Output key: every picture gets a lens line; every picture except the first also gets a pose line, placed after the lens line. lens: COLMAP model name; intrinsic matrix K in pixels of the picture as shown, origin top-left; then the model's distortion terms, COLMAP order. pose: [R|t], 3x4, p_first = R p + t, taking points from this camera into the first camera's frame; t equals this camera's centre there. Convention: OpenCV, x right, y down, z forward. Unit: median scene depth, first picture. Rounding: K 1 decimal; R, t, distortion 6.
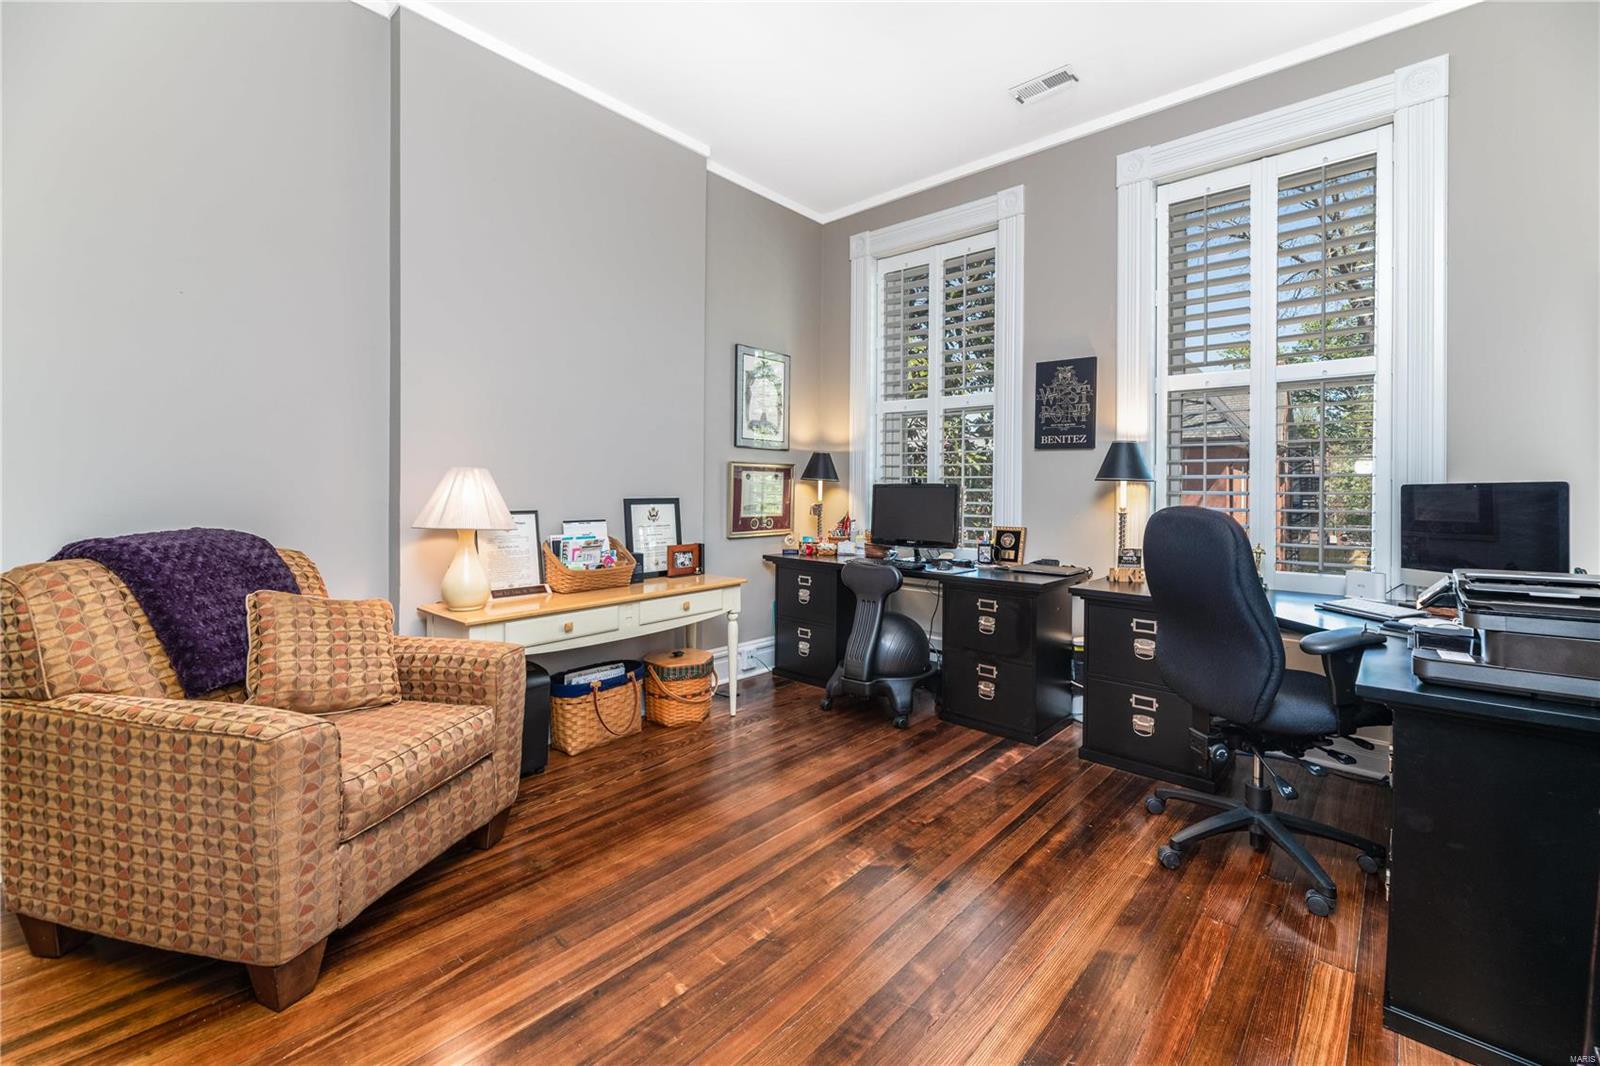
lens RADIAL K [[664.3, 0, 830.5], [0, 664.3, 494.0], [0, 0, 1]] dist [0.002823, -0.000039]
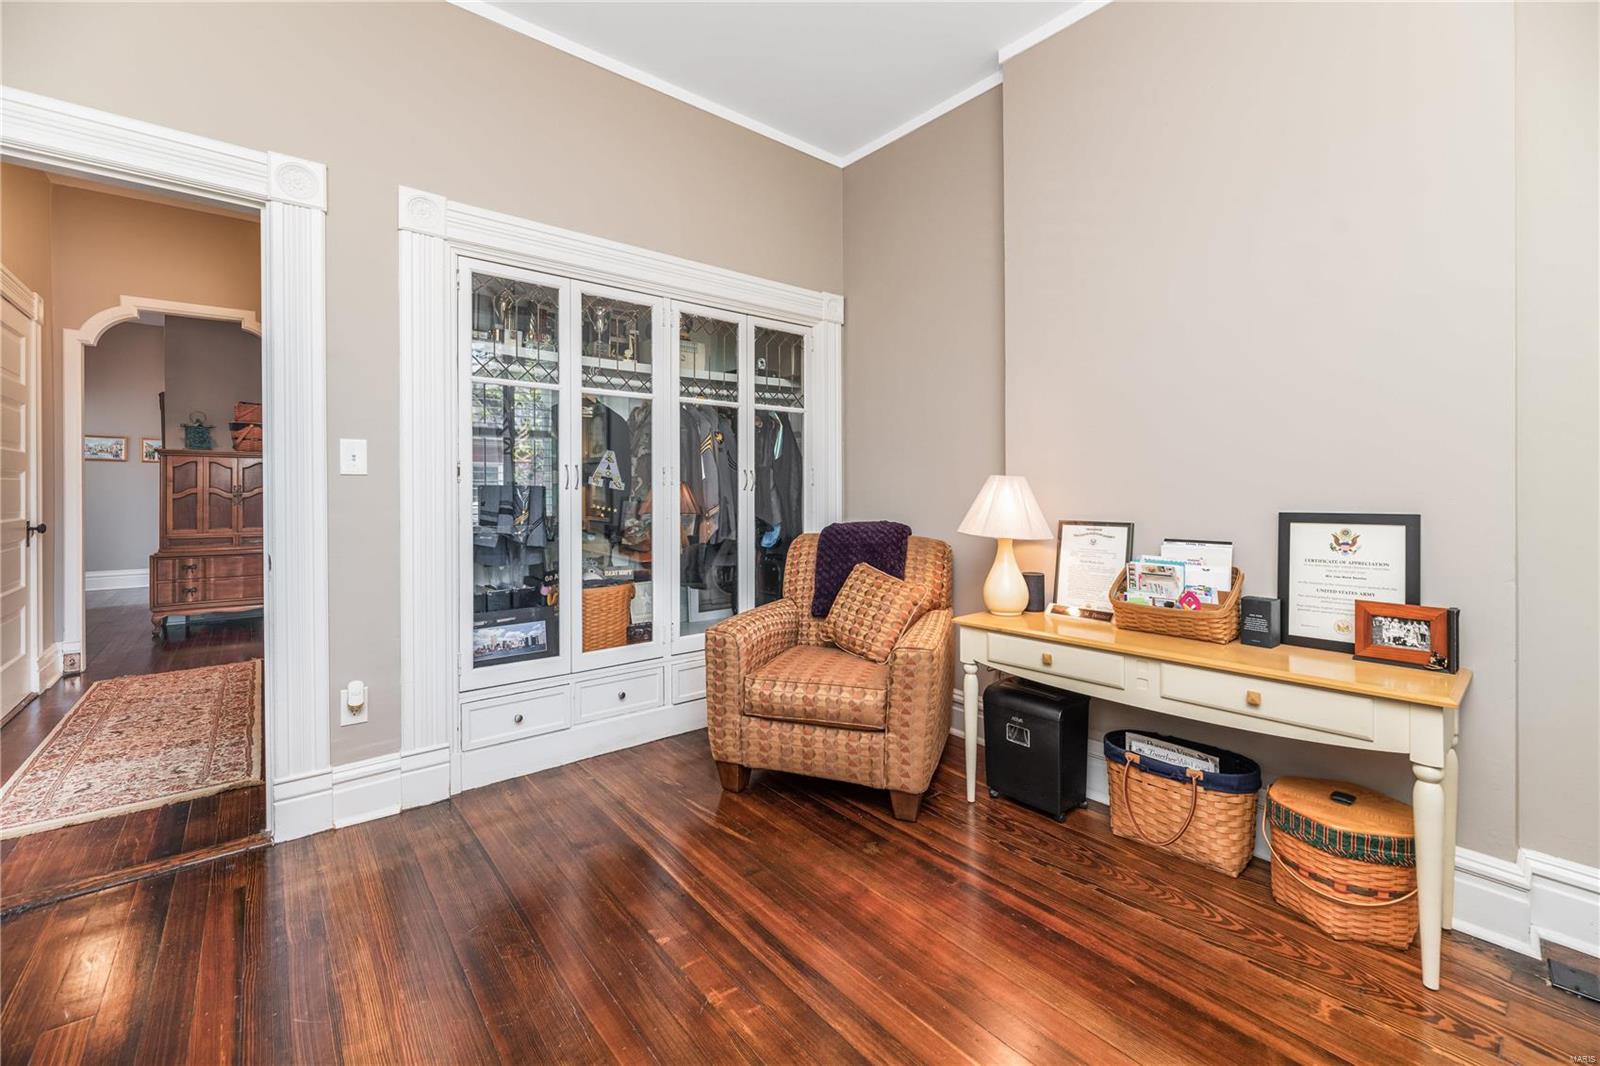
lens RADIAL K [[664.3, 0, 808.8], [0, 664.3, 490.8], [0, 0, 1]] dist [0.002823, -0.000039]
pose [[-0.177647, 0.000386, -0.984094, 0.393450], [-0.000708, 1.000000, 0.000520, -0.013843], [0.984094, 0.000789, -0.177646, 0.666109]]
